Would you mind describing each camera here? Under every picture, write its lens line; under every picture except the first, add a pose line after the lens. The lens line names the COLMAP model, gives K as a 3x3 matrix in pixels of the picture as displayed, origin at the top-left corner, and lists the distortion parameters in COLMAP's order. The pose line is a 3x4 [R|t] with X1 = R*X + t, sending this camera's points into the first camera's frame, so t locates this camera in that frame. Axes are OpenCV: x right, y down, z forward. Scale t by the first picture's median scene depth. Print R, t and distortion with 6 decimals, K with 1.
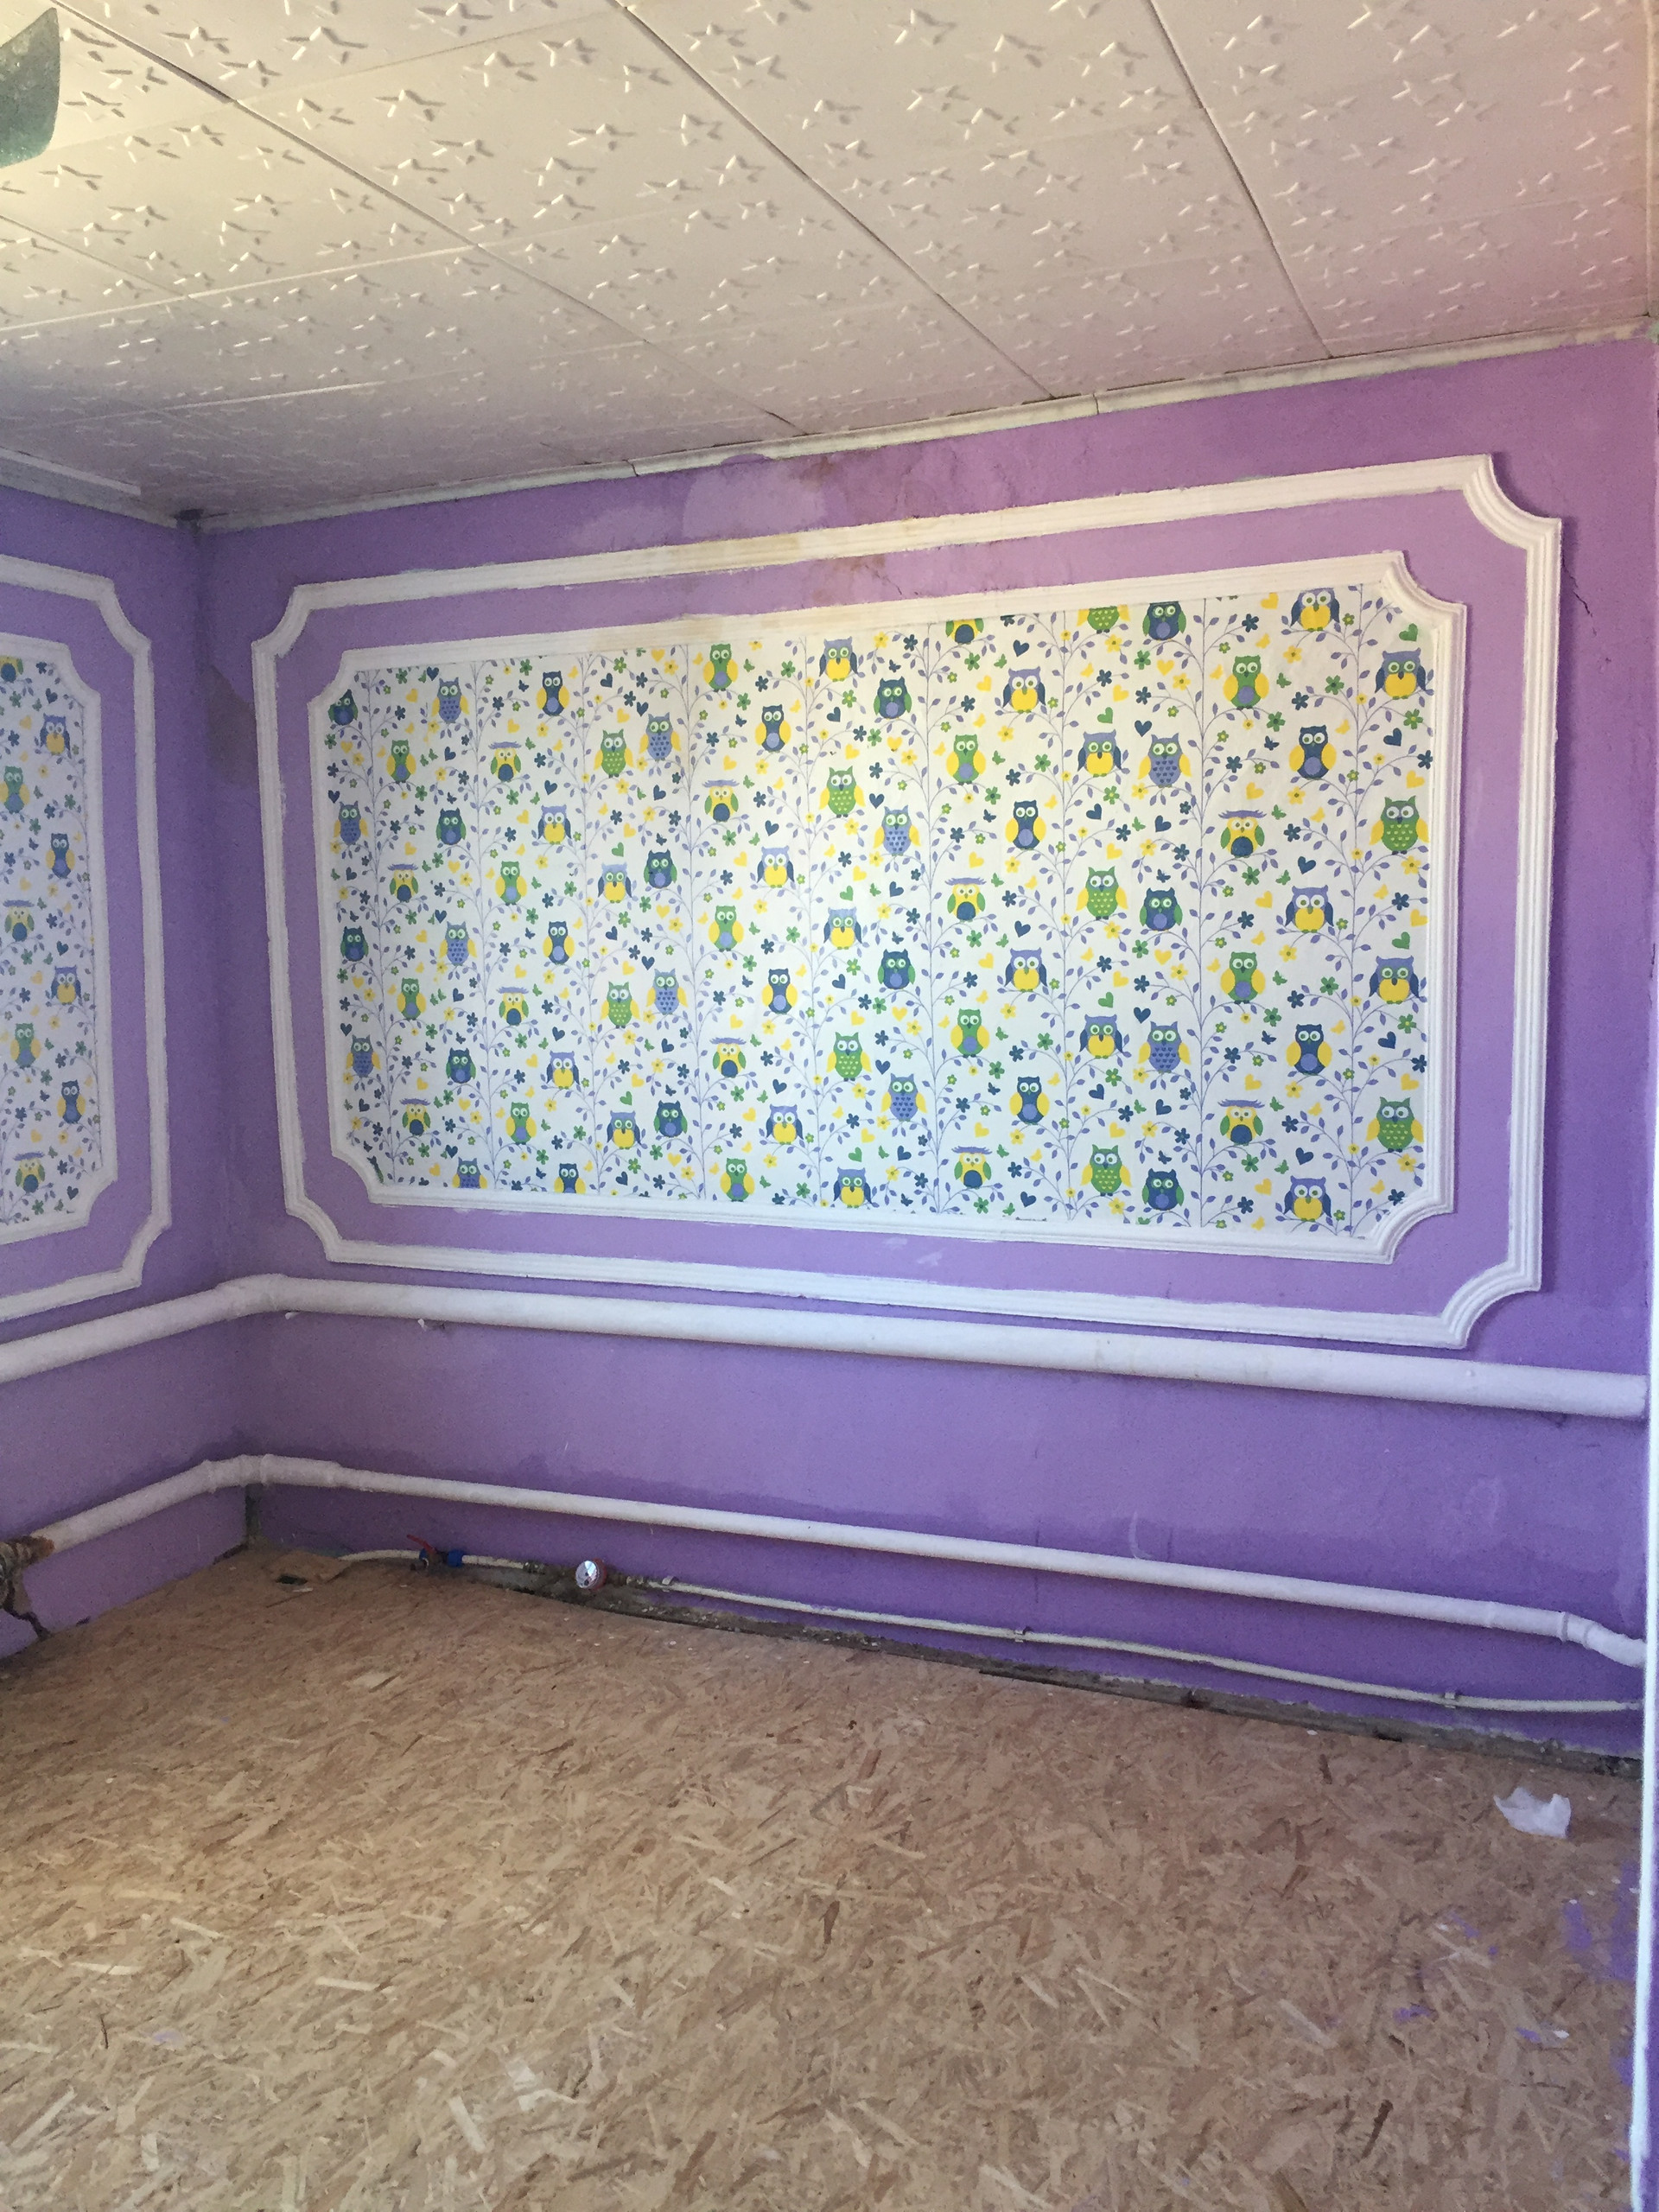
lens RADIAL K [[1841.1, 0, 836.2], [0, 1841.1, 1114.4], [0, 0, 1]] dist [0.064272, -0.130281]
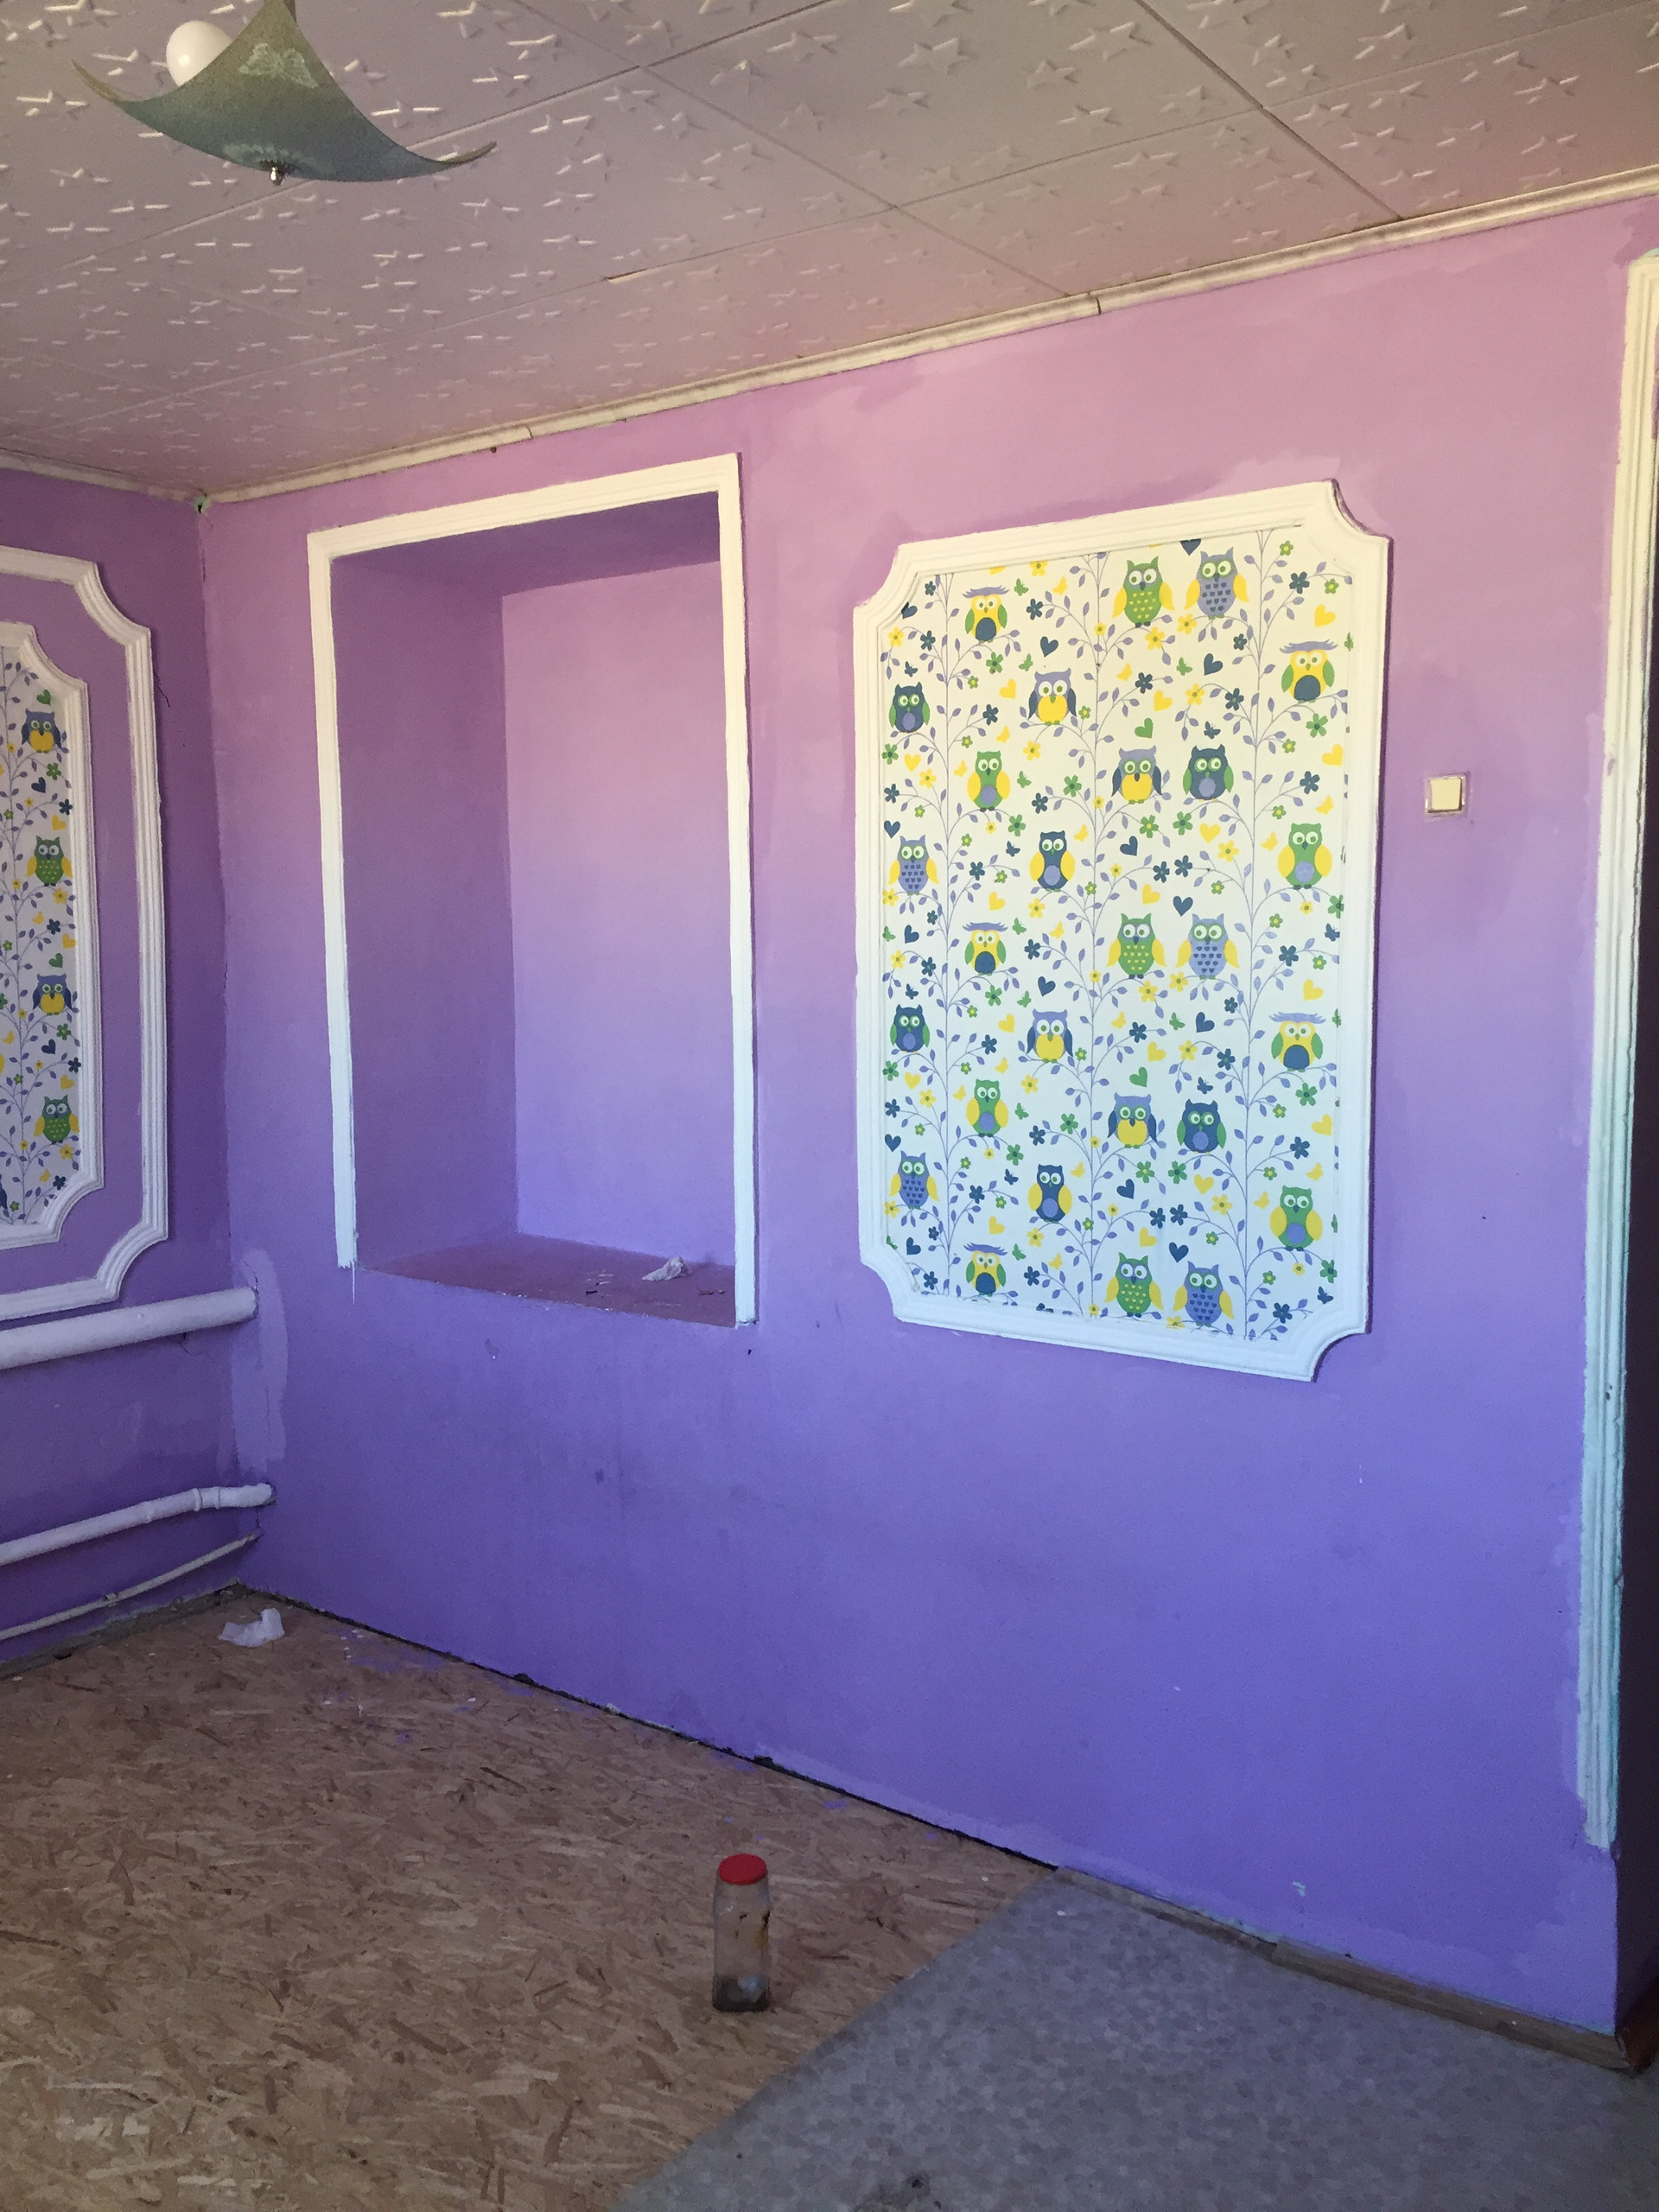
lens RADIAL K [[1841.1, 0, 836.2], [0, 1841.1, 1114.4], [0, 0, 1]] dist [0.064272, -0.130281]
pose [[0.222384, -0.086794, 0.971088, -0.735864], [0.096927, 0.993063, 0.066562, -0.028446], [-0.970129, 0.079322, 0.229255, 0.269745]]
